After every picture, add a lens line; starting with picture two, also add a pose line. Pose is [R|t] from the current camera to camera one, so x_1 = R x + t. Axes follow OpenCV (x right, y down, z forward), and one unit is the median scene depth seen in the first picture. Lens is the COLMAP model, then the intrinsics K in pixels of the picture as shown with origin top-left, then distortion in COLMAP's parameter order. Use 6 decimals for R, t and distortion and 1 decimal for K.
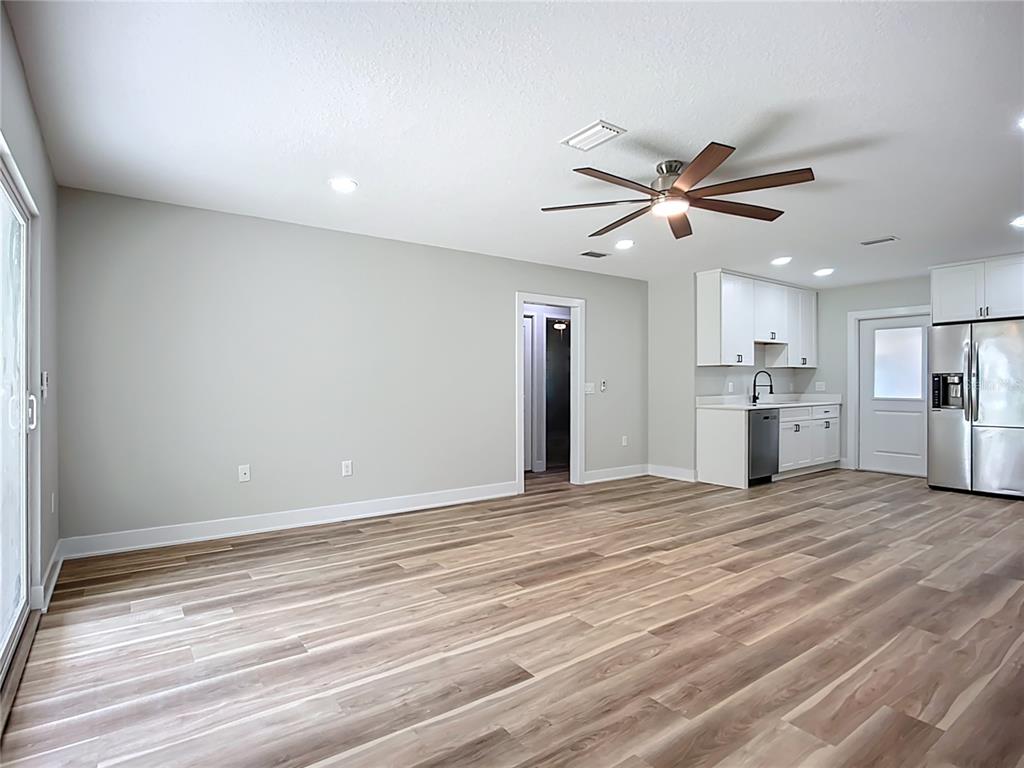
lens RADIAL K [[538.2, 0, 520.6], [0, 538.2, 386.0], [0, 0, 1]] dist [-0.026753, 0.008872]
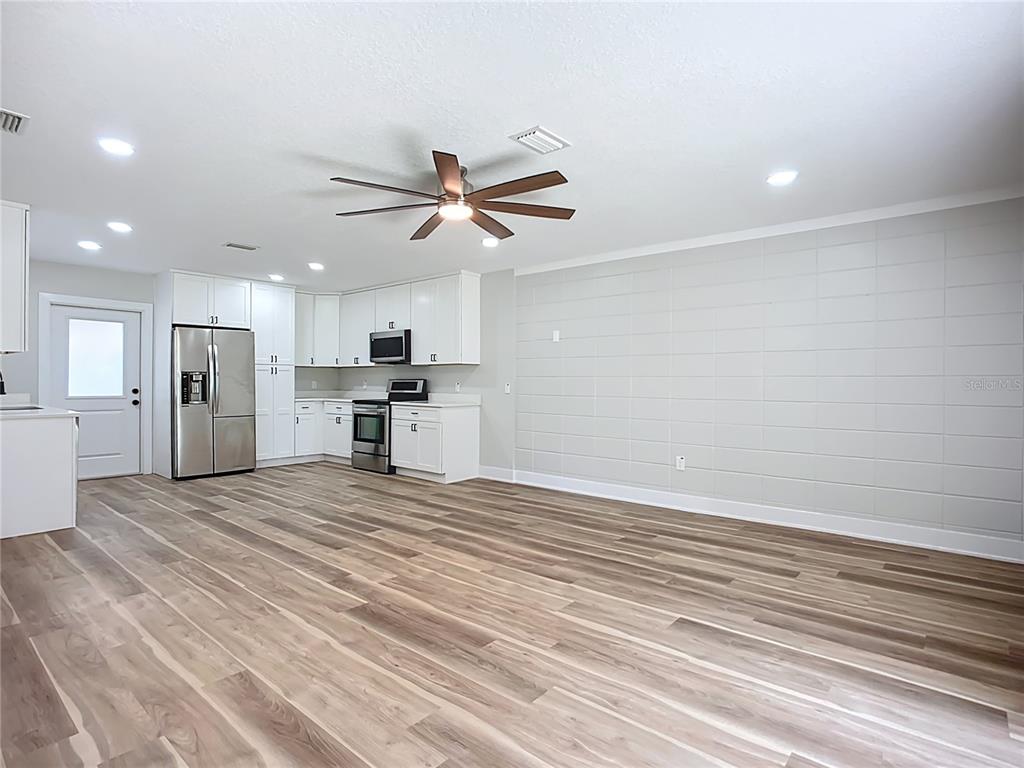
lens RADIAL K [[538.2, 0, 494.7], [0, 538.2, 380.5], [0, 0, 1]] dist [-0.026753, 0.008872]
pose [[-0.201558, 0.002326, 0.979474, -0.629286], [-0.000580, 0.999997, -0.002494, -0.005463], [-0.979476, -0.001071, -0.201556, 0.947283]]
